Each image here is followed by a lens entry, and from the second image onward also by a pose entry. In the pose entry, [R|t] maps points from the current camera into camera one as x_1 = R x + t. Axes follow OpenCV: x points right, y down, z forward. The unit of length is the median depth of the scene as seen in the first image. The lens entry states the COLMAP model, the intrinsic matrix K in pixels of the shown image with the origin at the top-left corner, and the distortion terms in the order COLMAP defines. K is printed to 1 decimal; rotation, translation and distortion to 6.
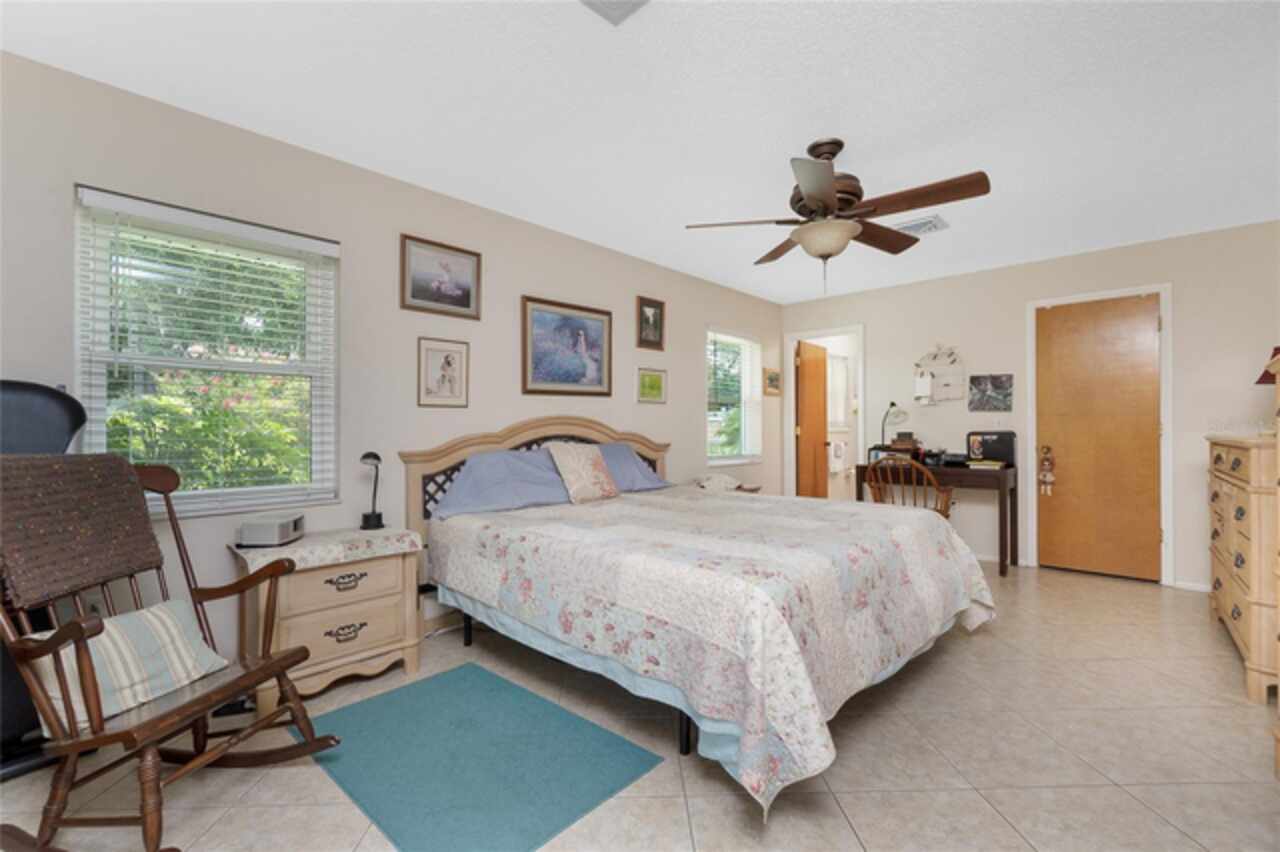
lens RADIAL K [[546.8, 0, 640.6], [0, 546.8, 426.0], [0, 0, 1]] dist [-0.006809, 0.001733]
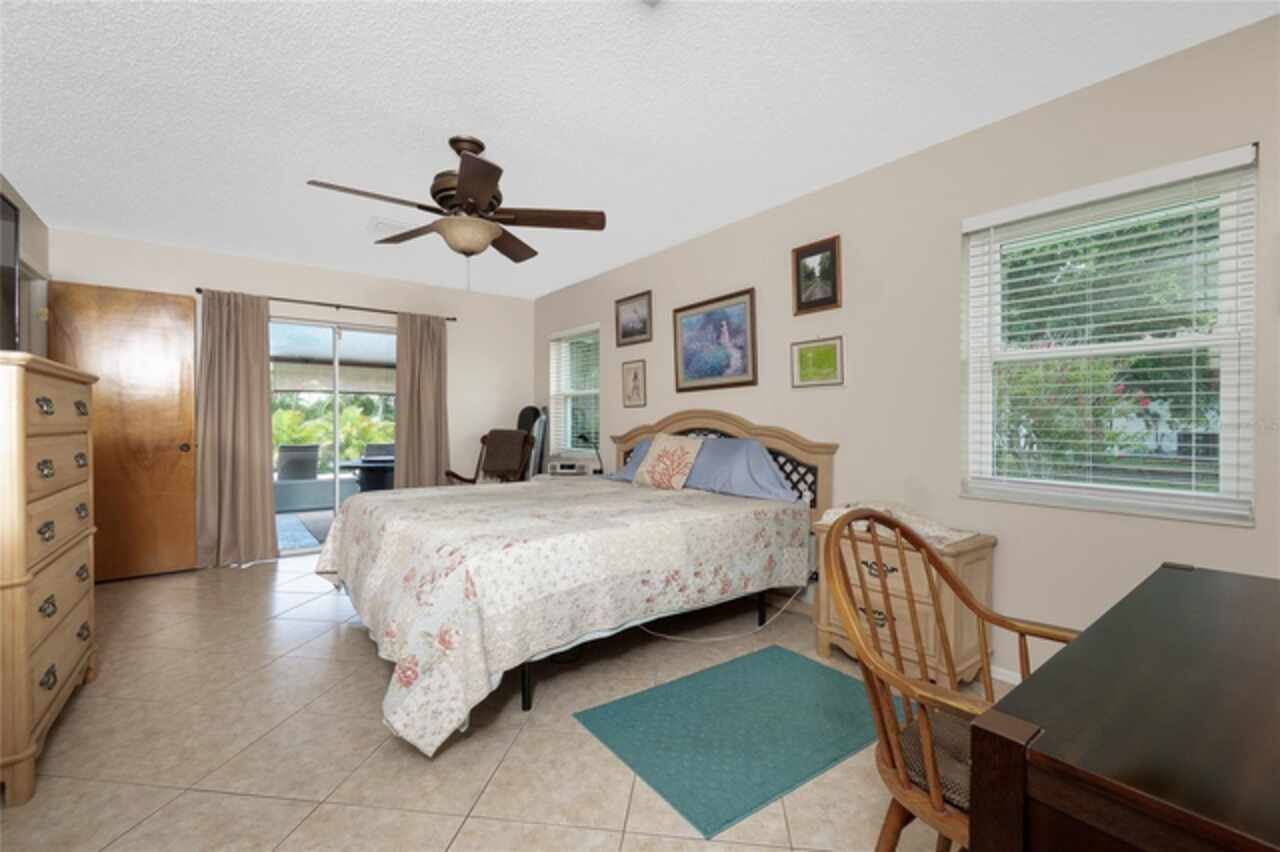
lens RADIAL K [[546.8, 0, 635.7], [0, 546.8, 422.5], [0, 0, 1]] dist [-0.006809, 0.001733]
pose [[-0.168270, -0.003043, -0.985736, 0.867920], [-0.002846, 0.999993, -0.002602, 0.008733], [0.985737, 0.002368, -0.168278, 1.001286]]
